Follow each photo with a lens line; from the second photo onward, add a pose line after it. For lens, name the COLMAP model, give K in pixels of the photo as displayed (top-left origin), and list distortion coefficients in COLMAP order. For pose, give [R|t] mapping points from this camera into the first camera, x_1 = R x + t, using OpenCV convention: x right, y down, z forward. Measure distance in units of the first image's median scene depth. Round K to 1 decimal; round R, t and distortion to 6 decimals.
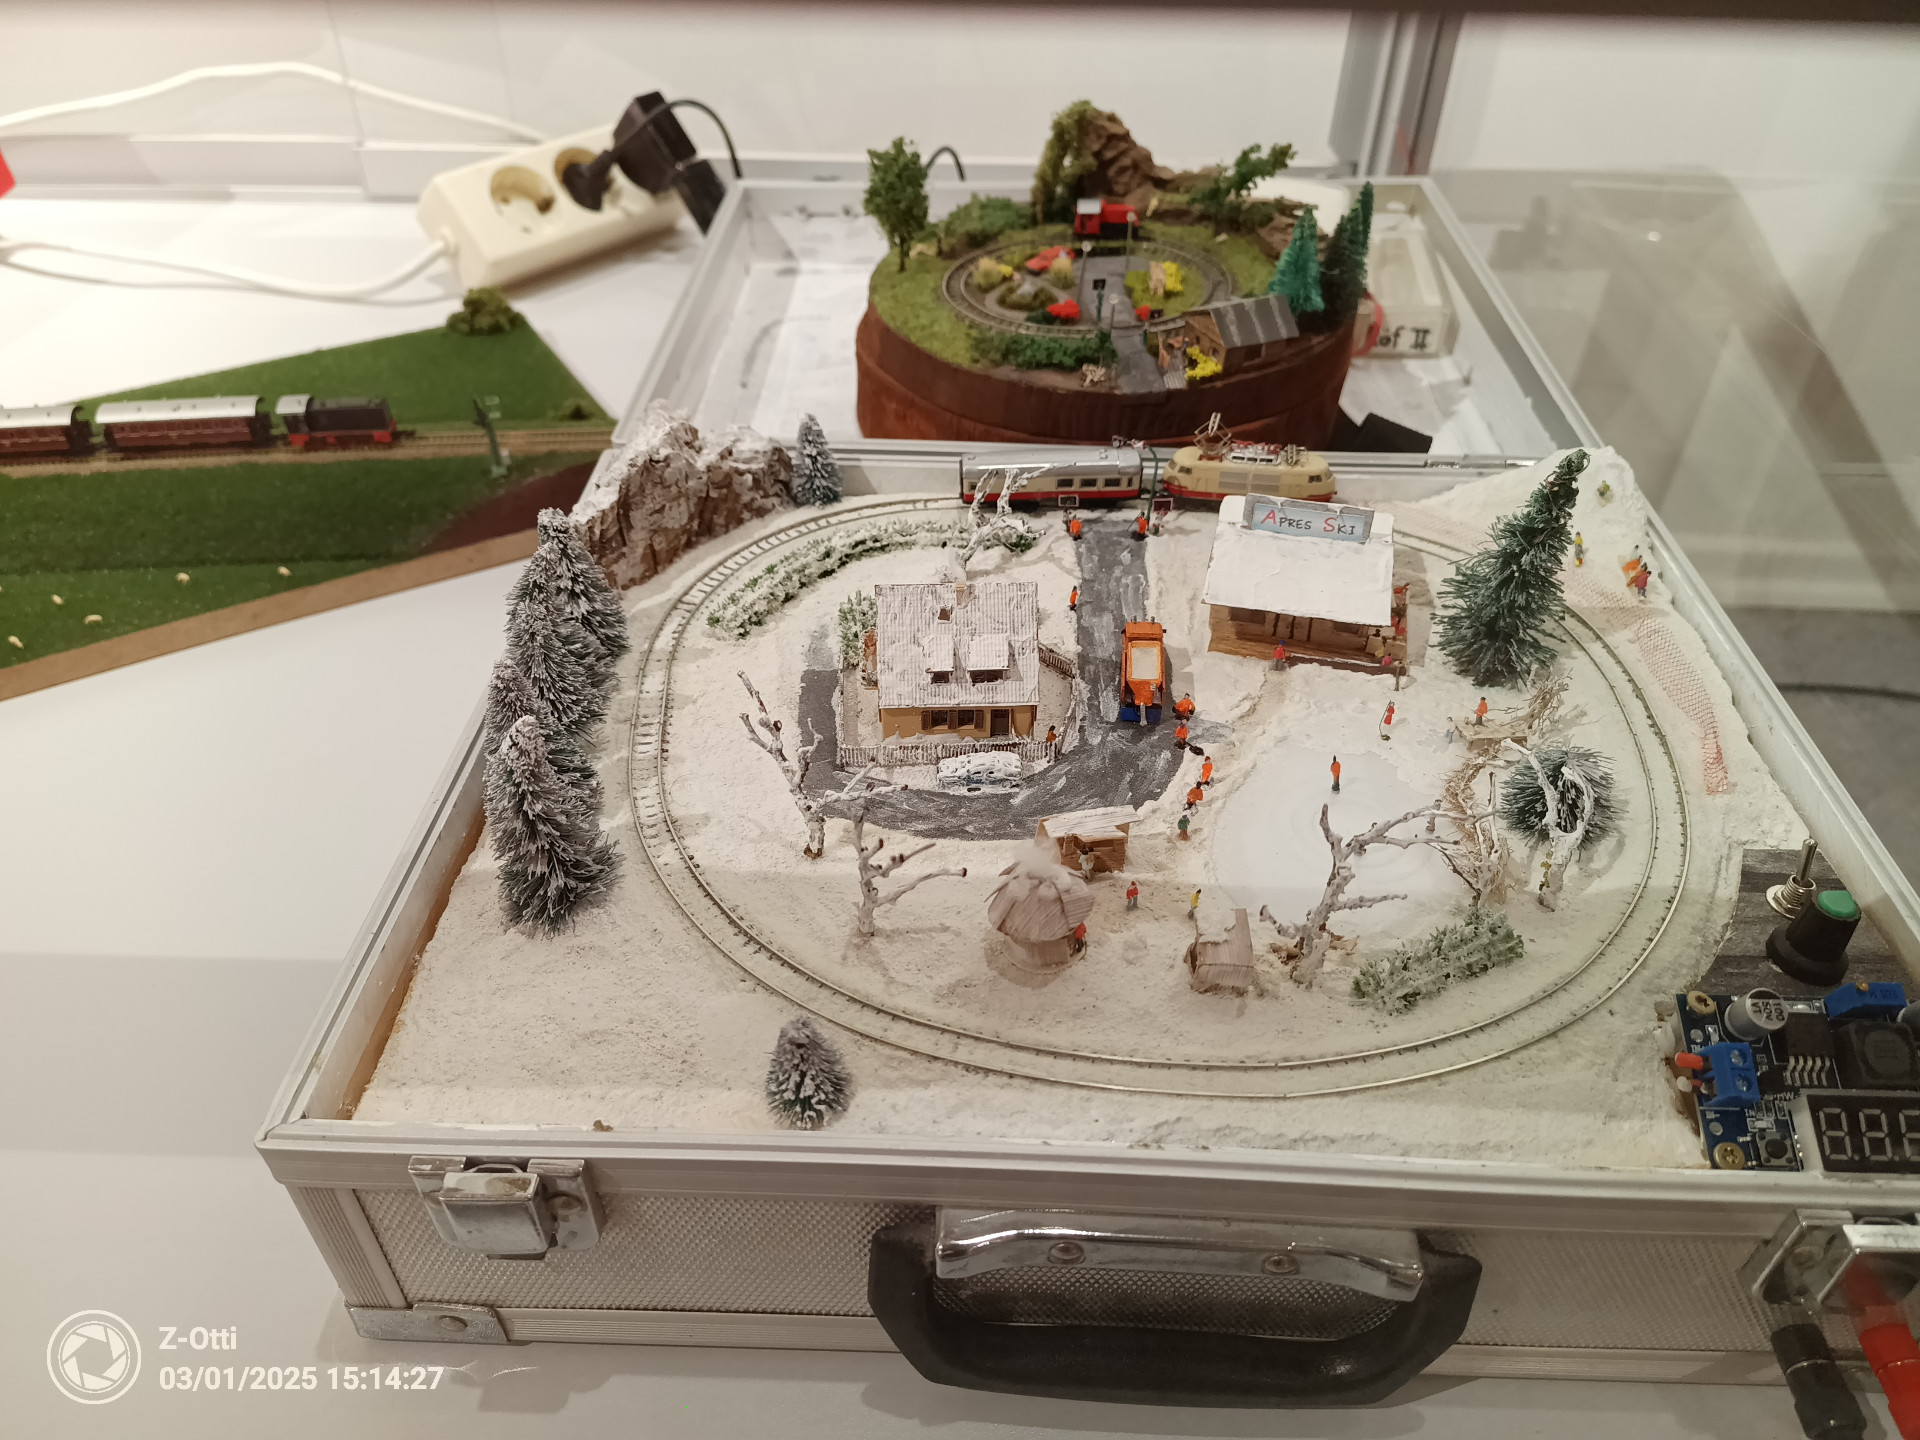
lens RADIAL K [[1313.3, 0, 958.4], [0, 1313.3, 717.9], [0, 0, 1]] dist [0.006681, 0.000385]
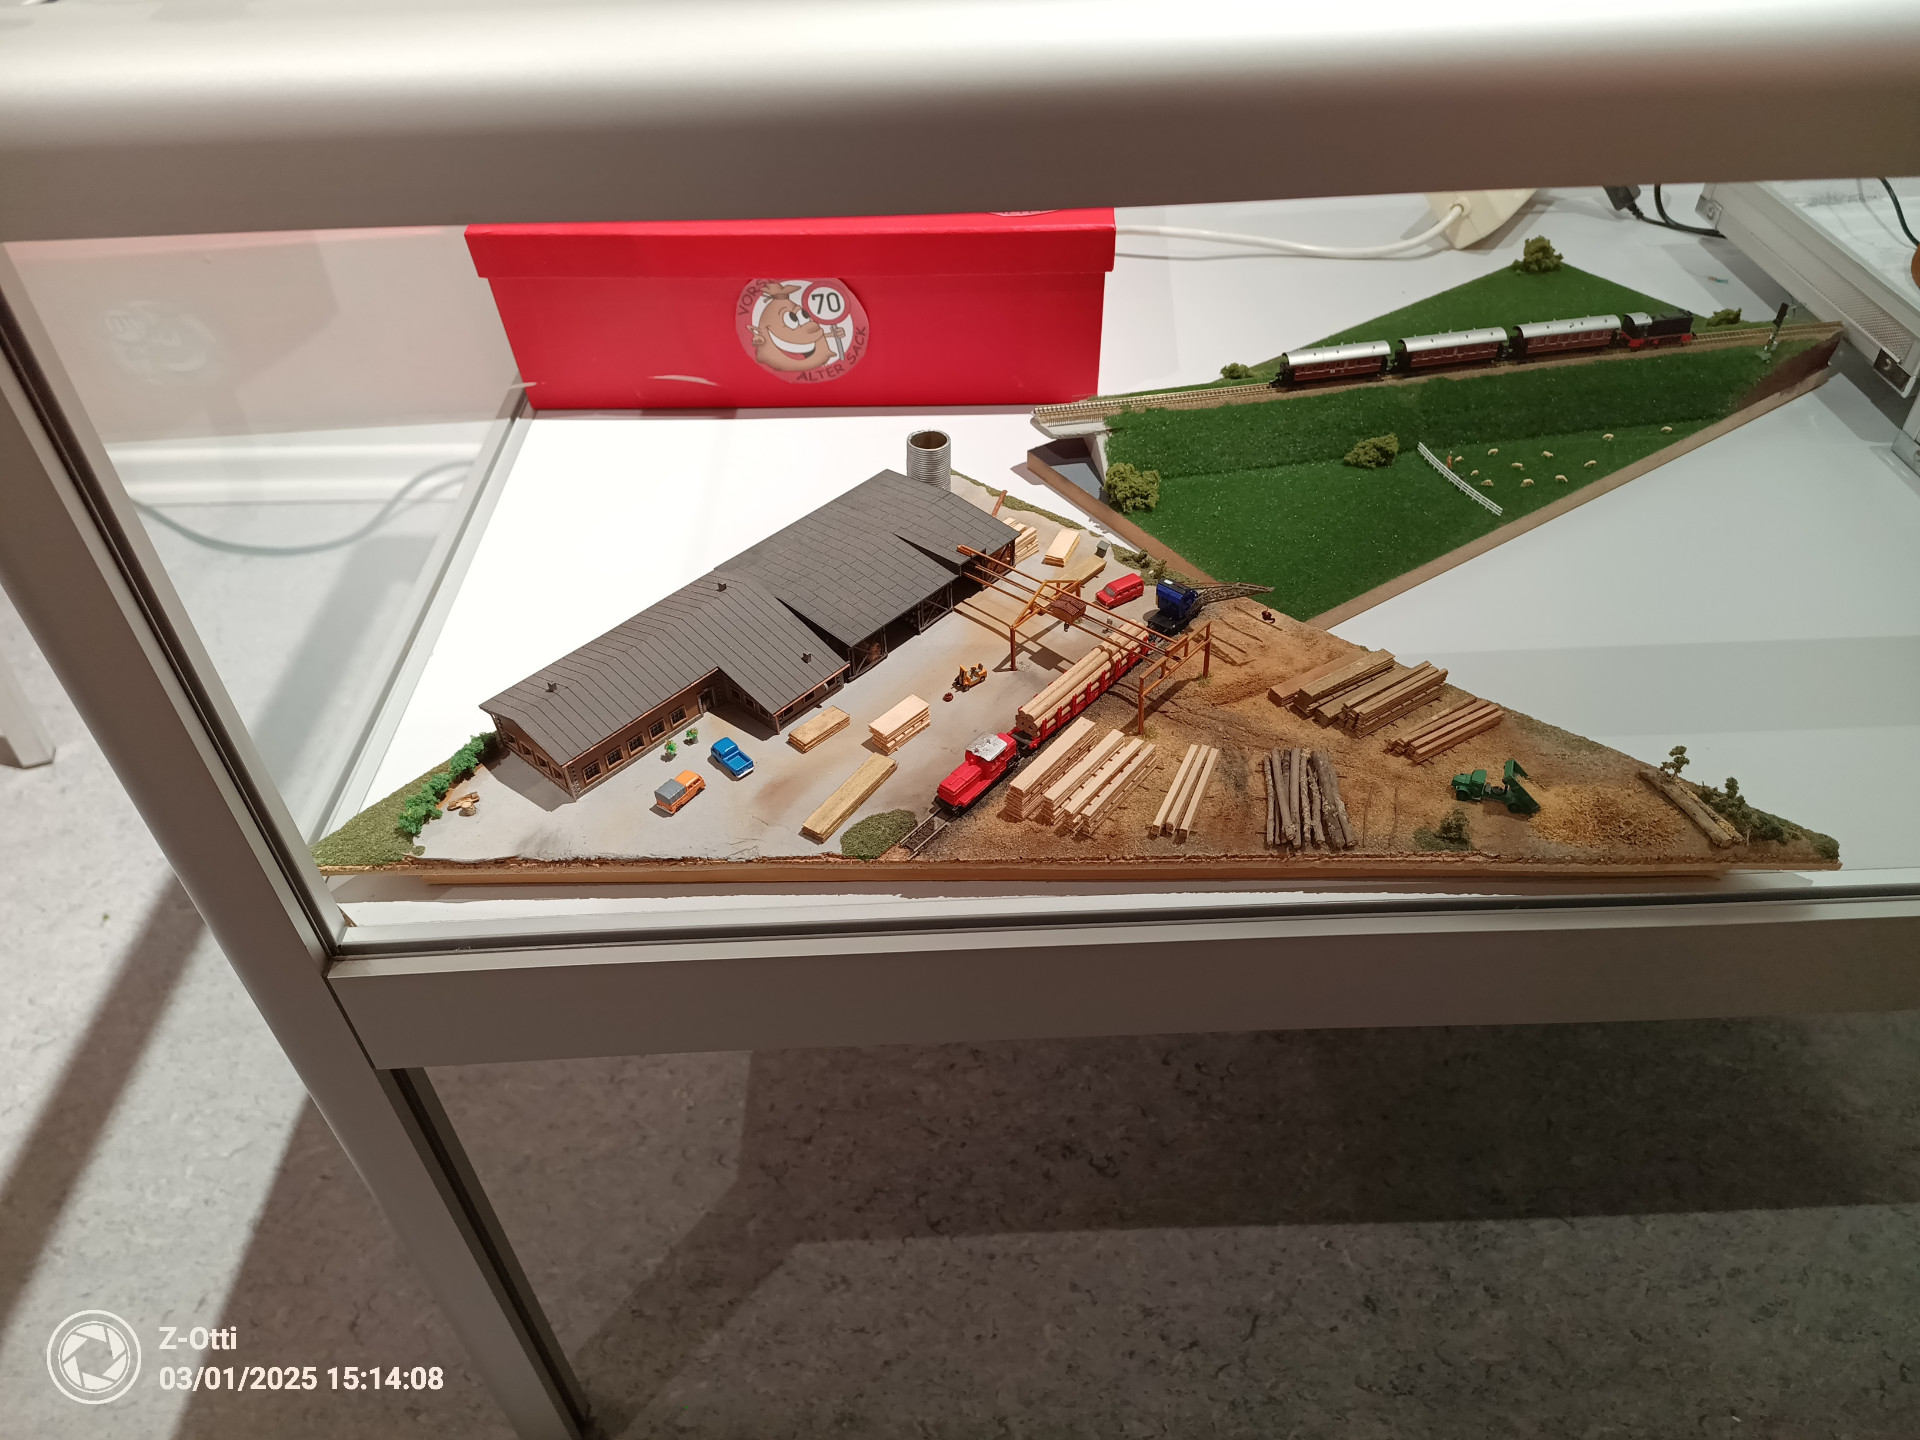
lens RADIAL K [[1313.3, 0, 960.0], [0, 1313.3, 721.9], [0, 0, 1]] dist [0.006681, 0.000385]
pose [[0.997133, -0.069355, 0.030273, -1.332778], [0.068698, 0.997390, 0.022208, 0.126453], [-0.031734, -0.020065, 0.999295, -0.451830]]
